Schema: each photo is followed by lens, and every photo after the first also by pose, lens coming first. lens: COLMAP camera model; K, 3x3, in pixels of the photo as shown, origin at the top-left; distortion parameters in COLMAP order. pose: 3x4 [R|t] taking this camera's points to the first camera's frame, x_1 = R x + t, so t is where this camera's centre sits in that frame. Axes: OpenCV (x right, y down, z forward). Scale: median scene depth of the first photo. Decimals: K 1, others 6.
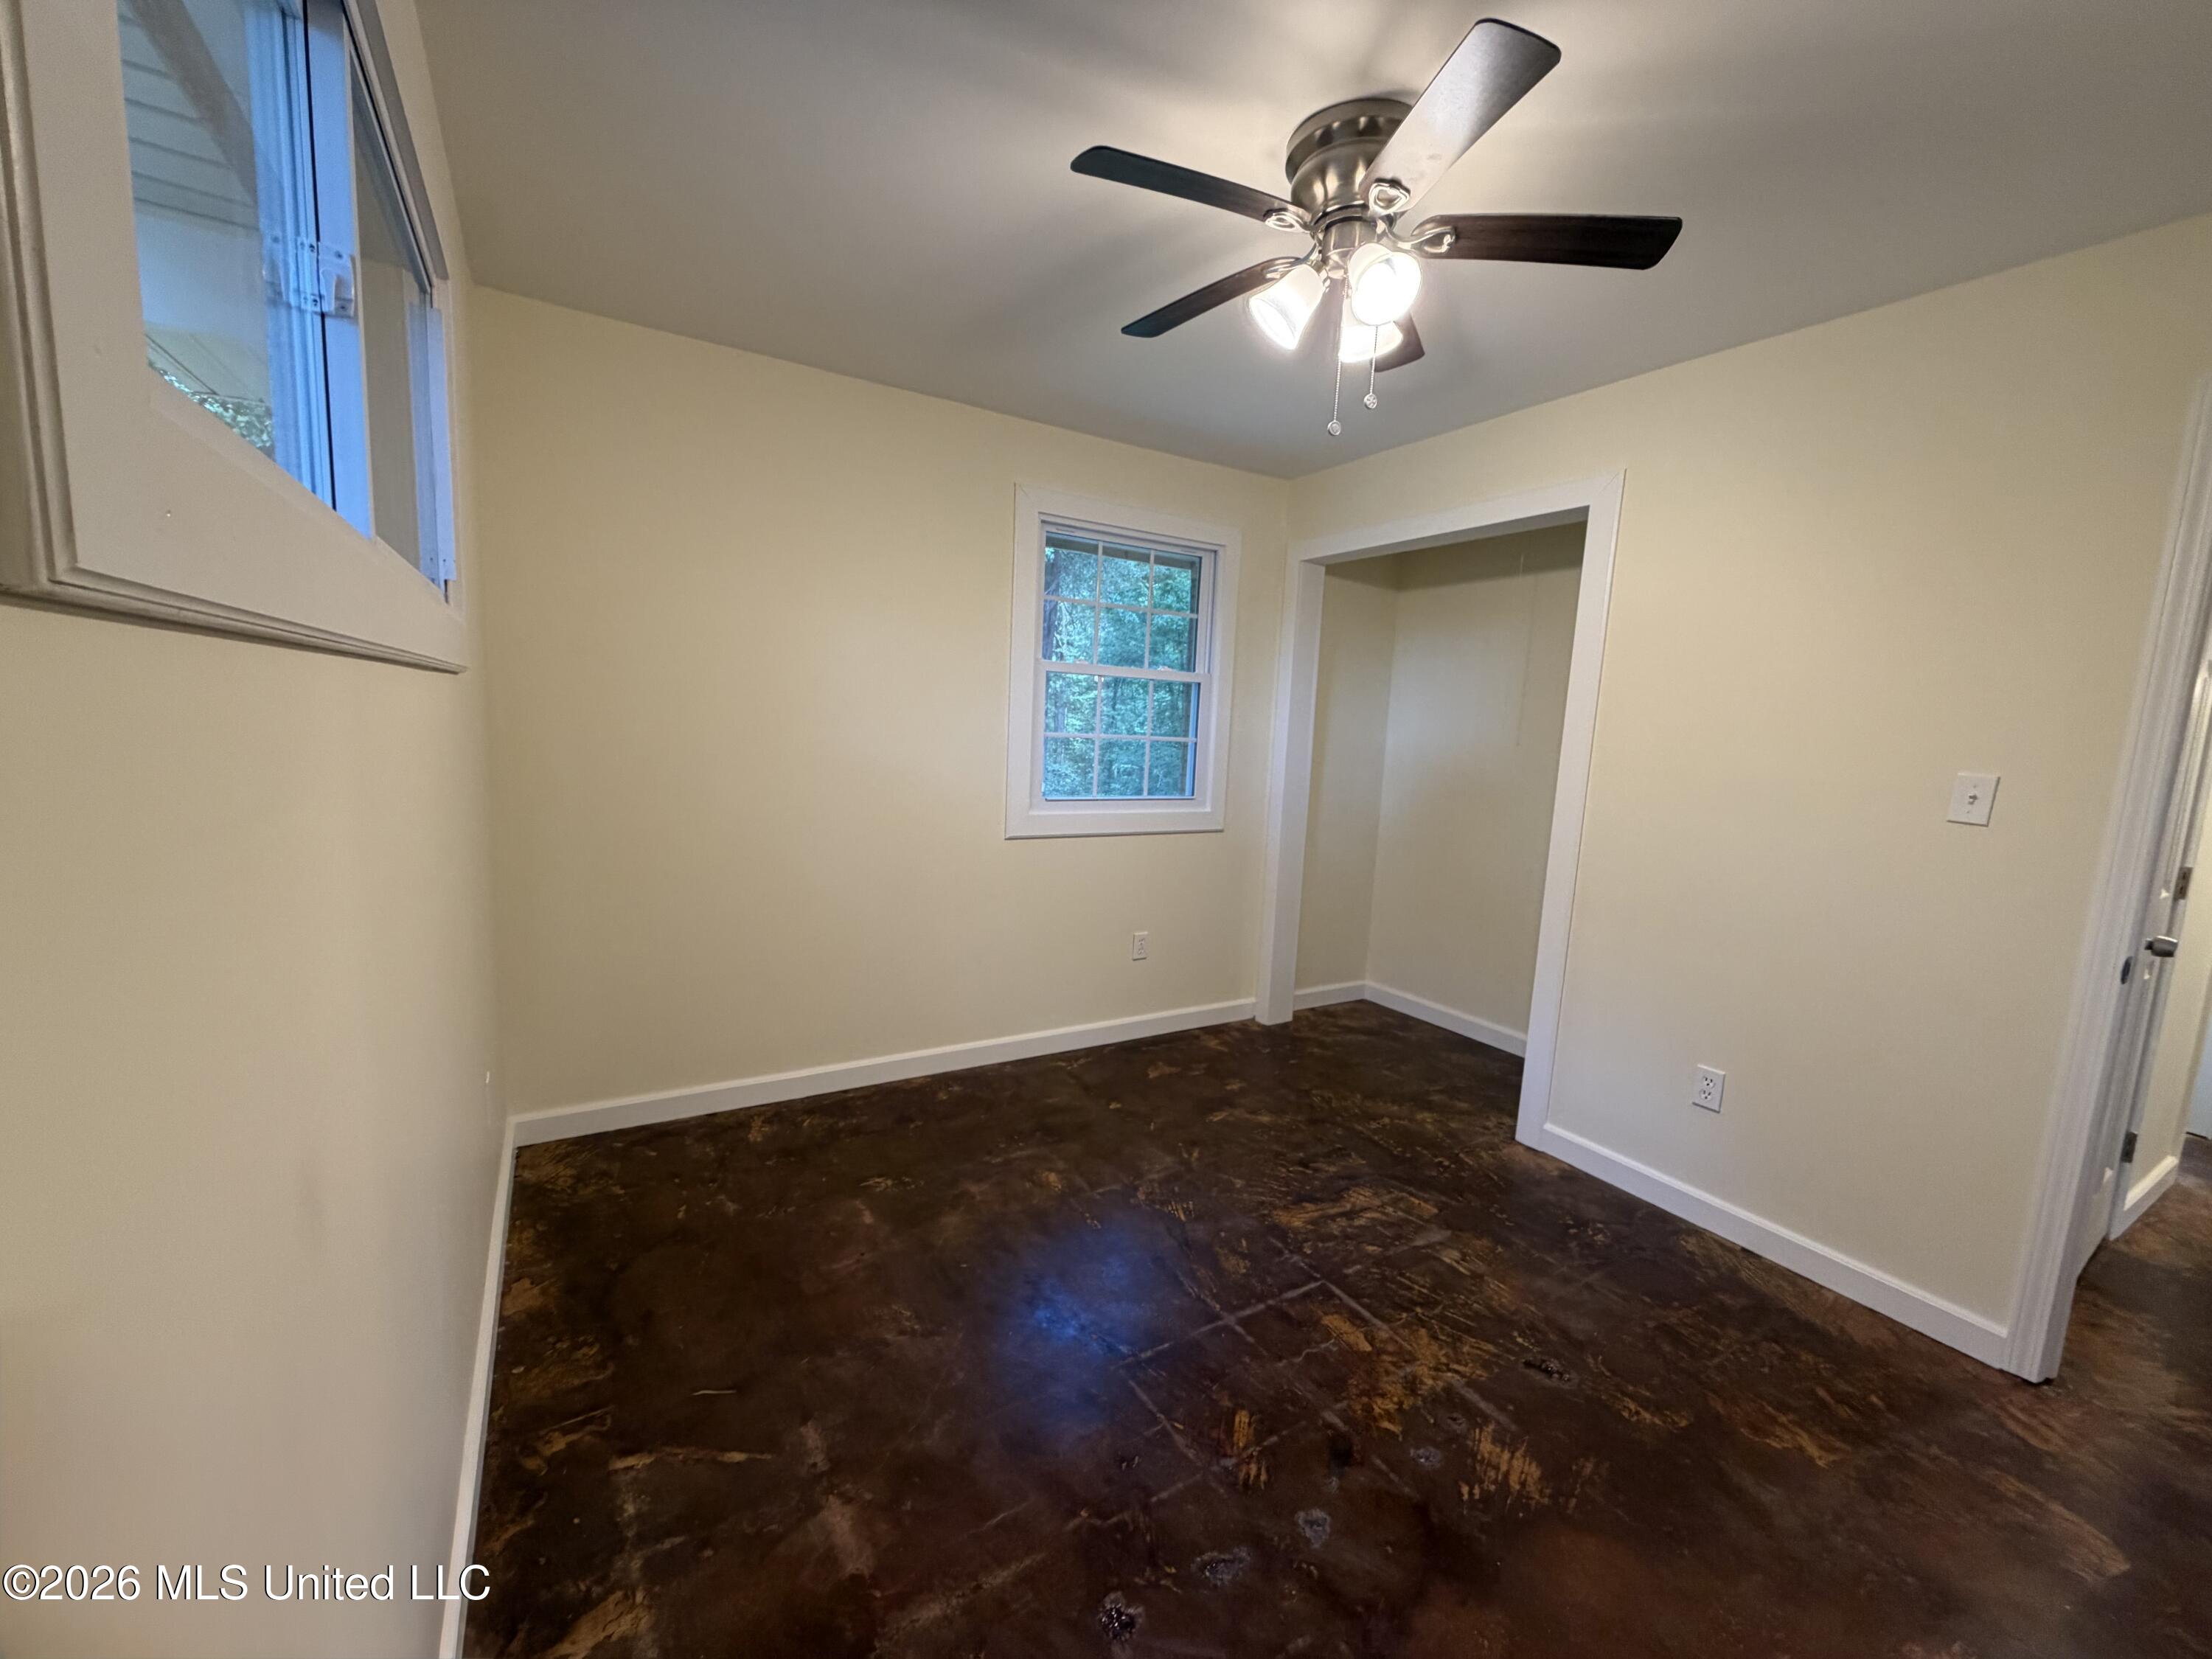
lens RADIAL K [[878.1, 0, 1102.7], [0, 878.1, 828.4], [0, 0, 1]] dist [-0.001754, 0.000440]
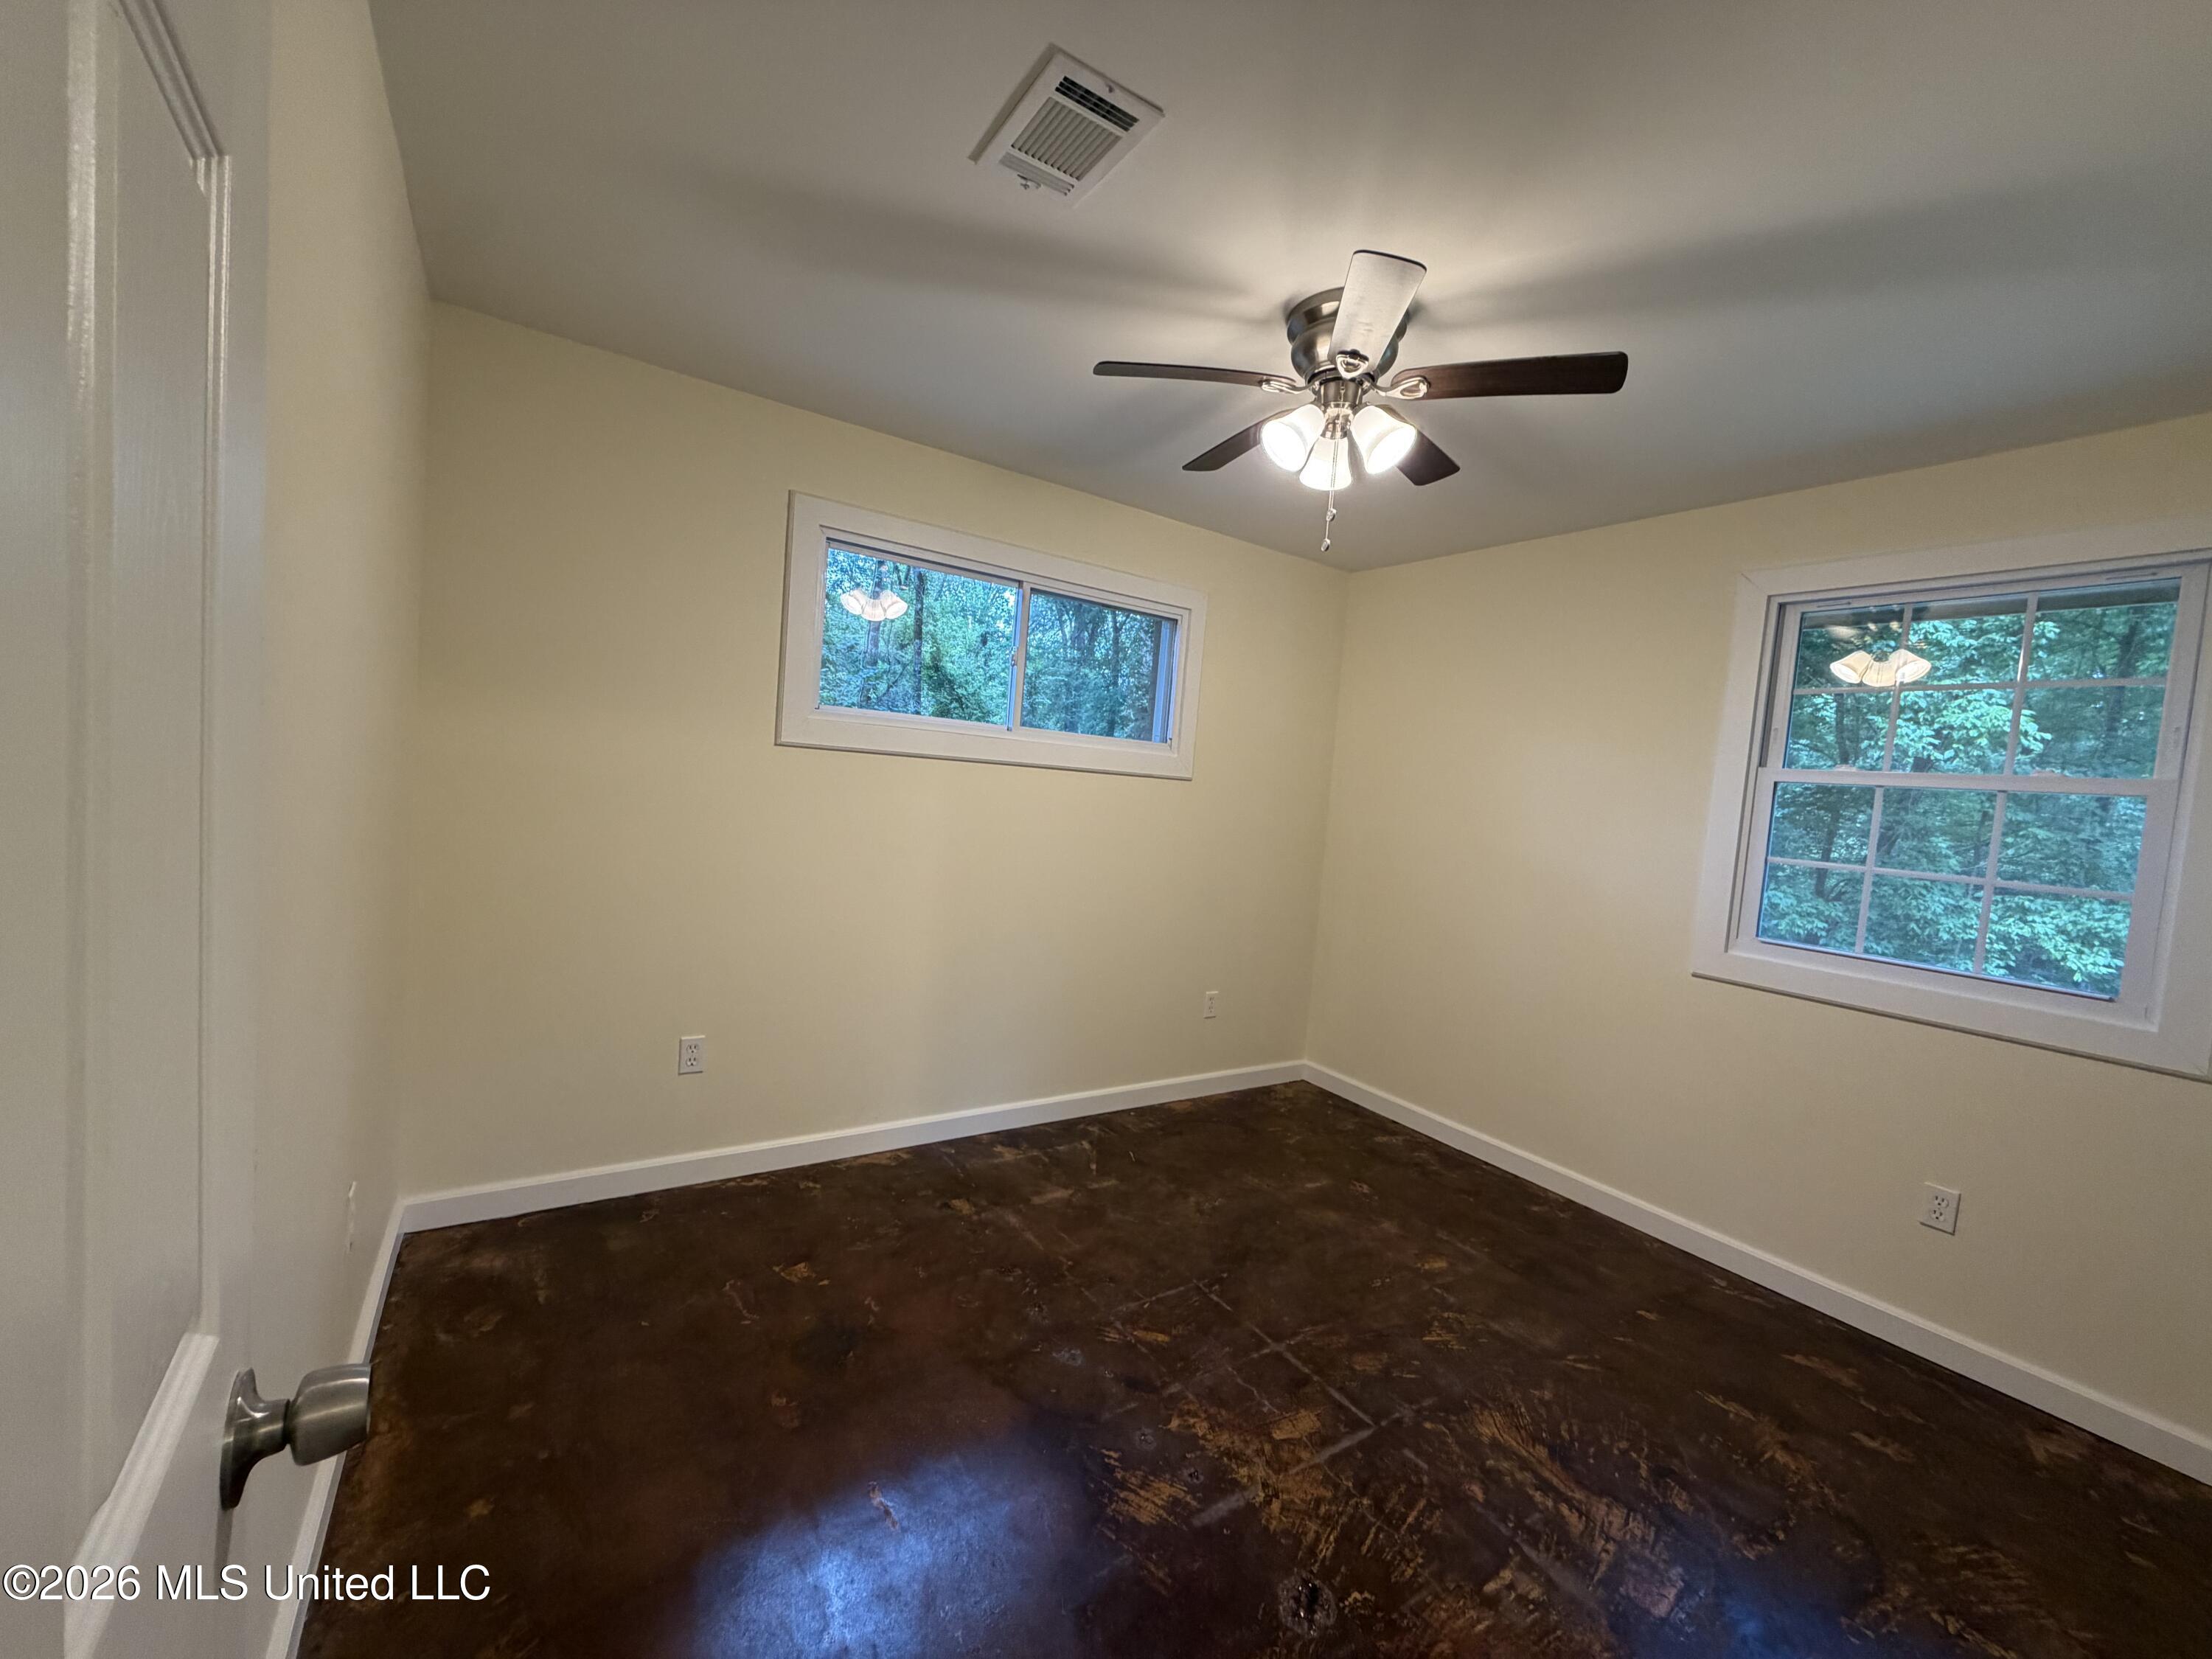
lens RADIAL K [[878.1, 0, 1093.7], [0, 878.1, 821.0], [0, 0, 1]] dist [-0.001754, 0.000440]
pose [[0.045982, 0.008506, -0.998906, 0.965054], [-0.206048, 0.978541, -0.001152, -0.018602], [0.977461, 0.205876, 0.046748, 0.479885]]
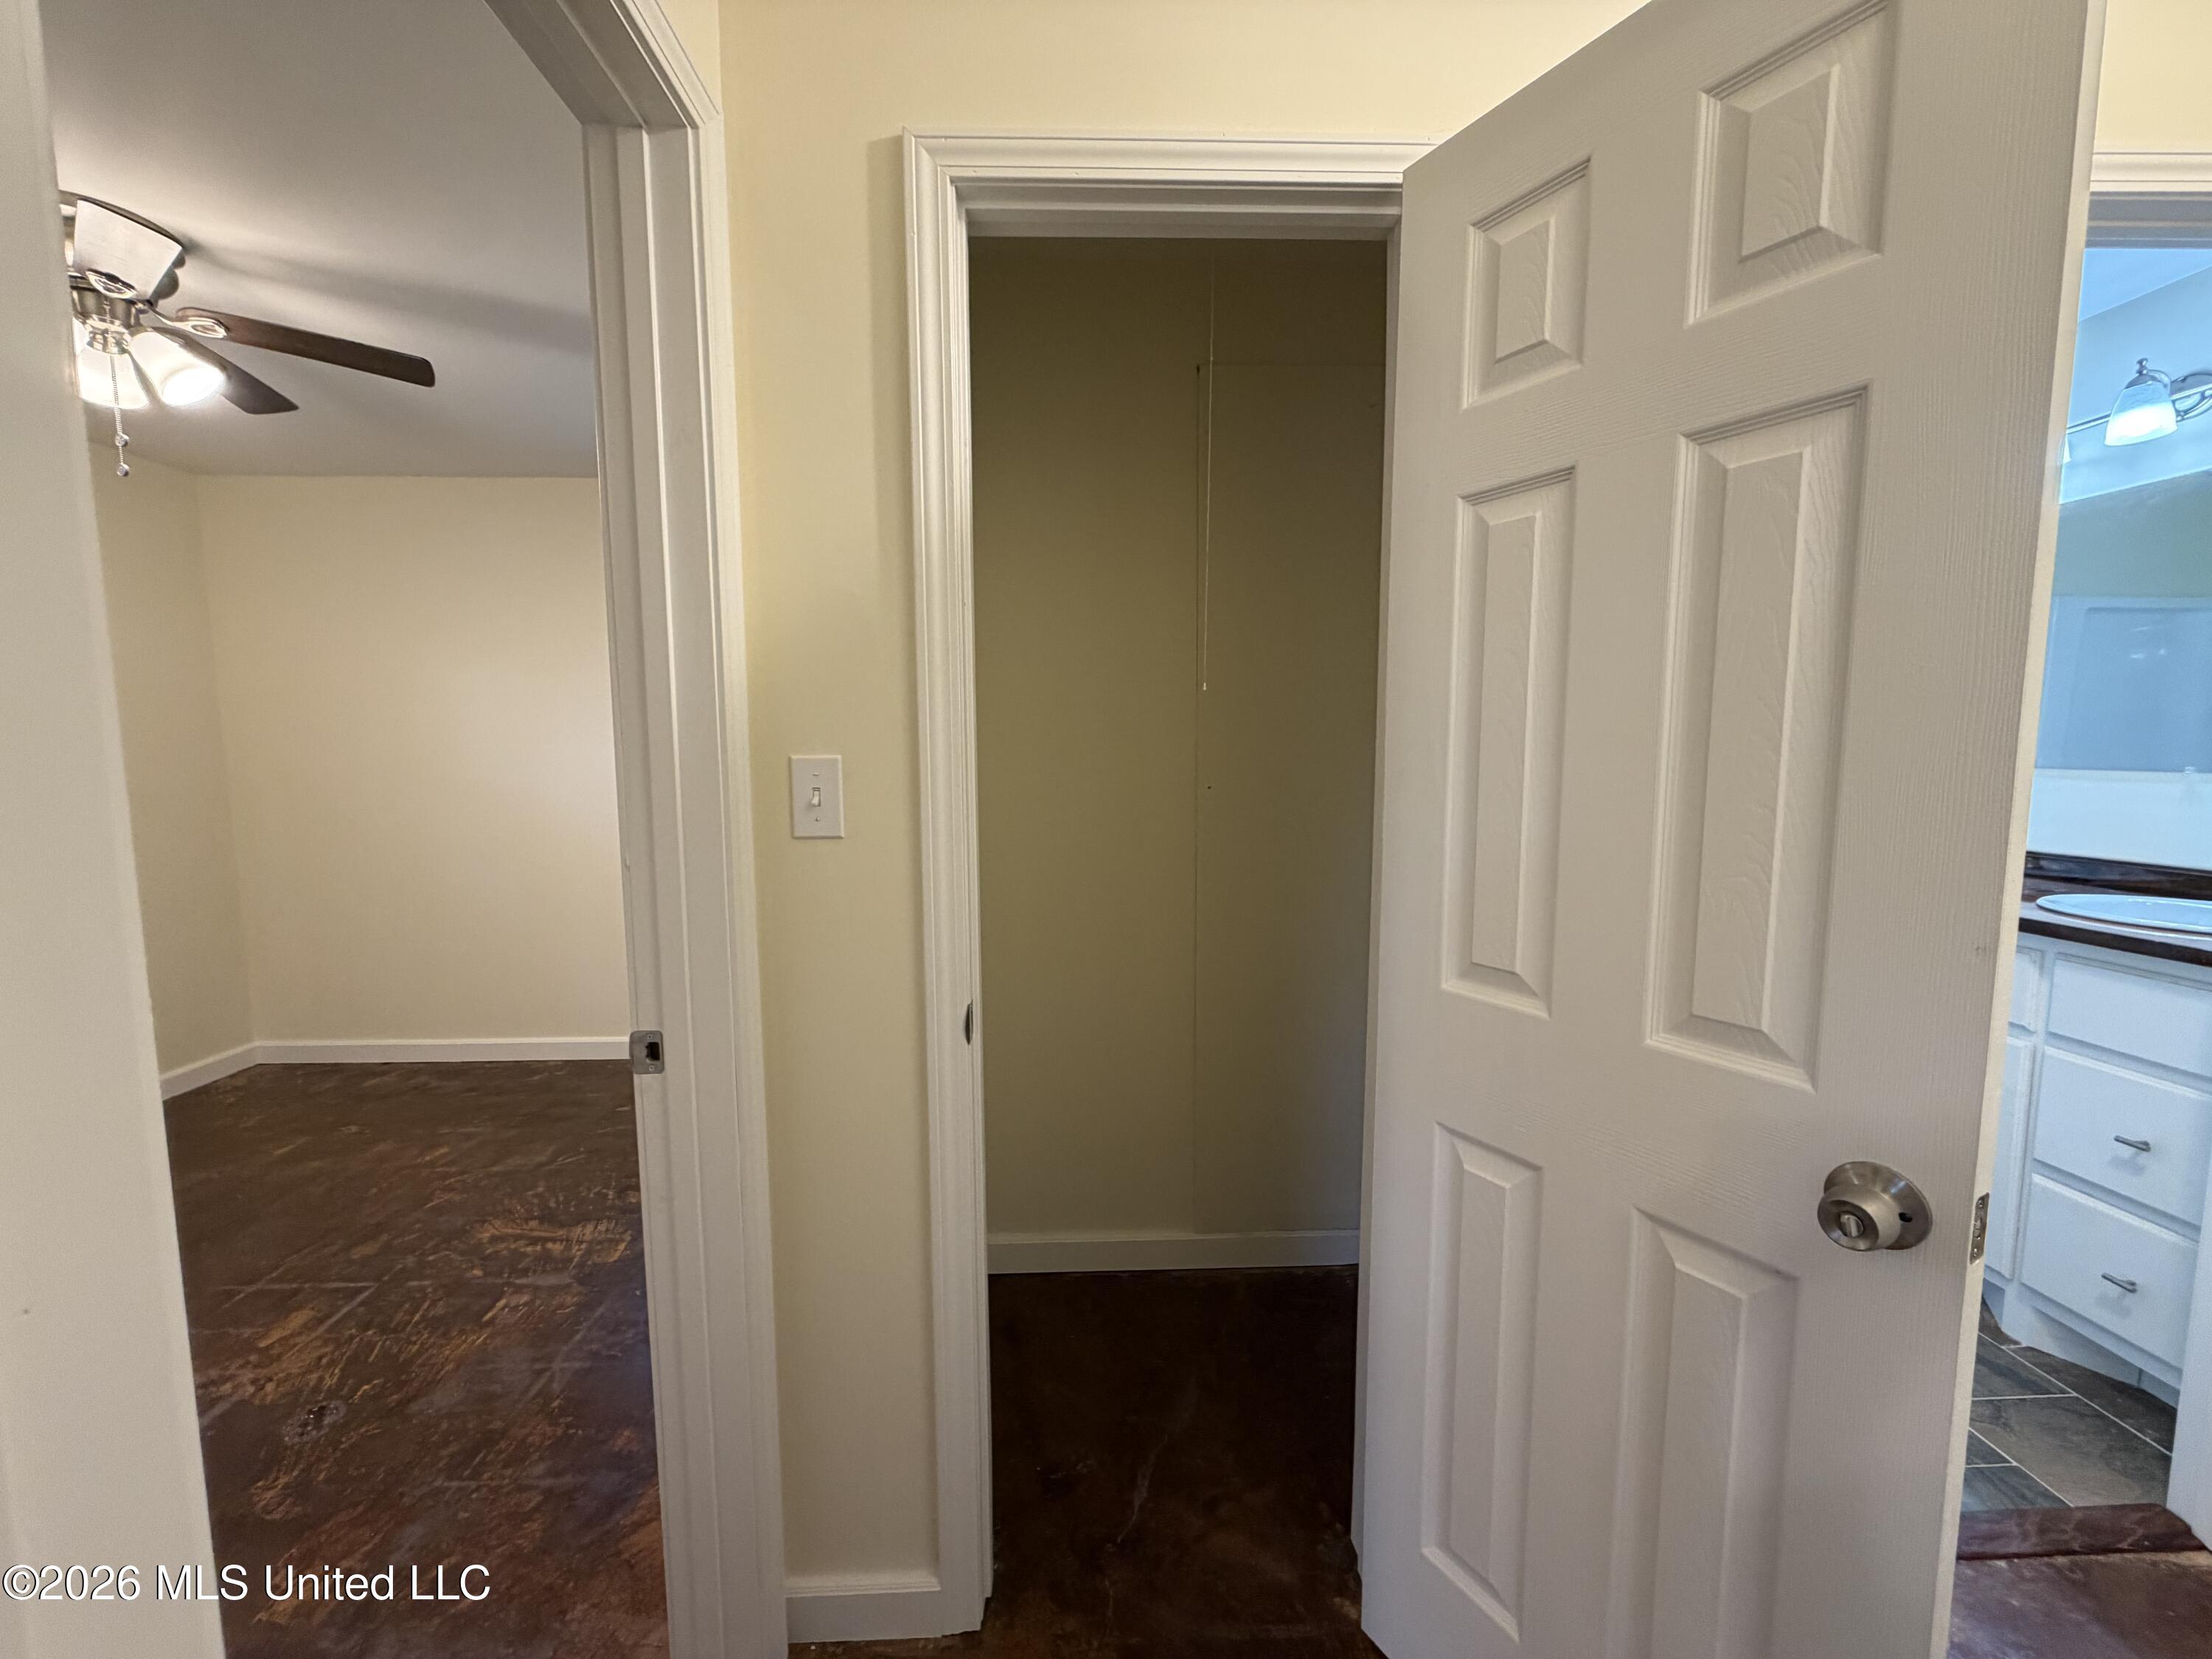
lens RADIAL K [[878.1, 0, 1101.4], [0, 878.1, 831.4], [0, 0, 1]] dist [-0.001754, 0.000440]
pose [[0.874945, 0.001580, -0.484219, 1.271482], [-0.019493, 0.999299, -0.031962, 0.008922], [0.483829, 0.037404, 0.874363, 0.432039]]
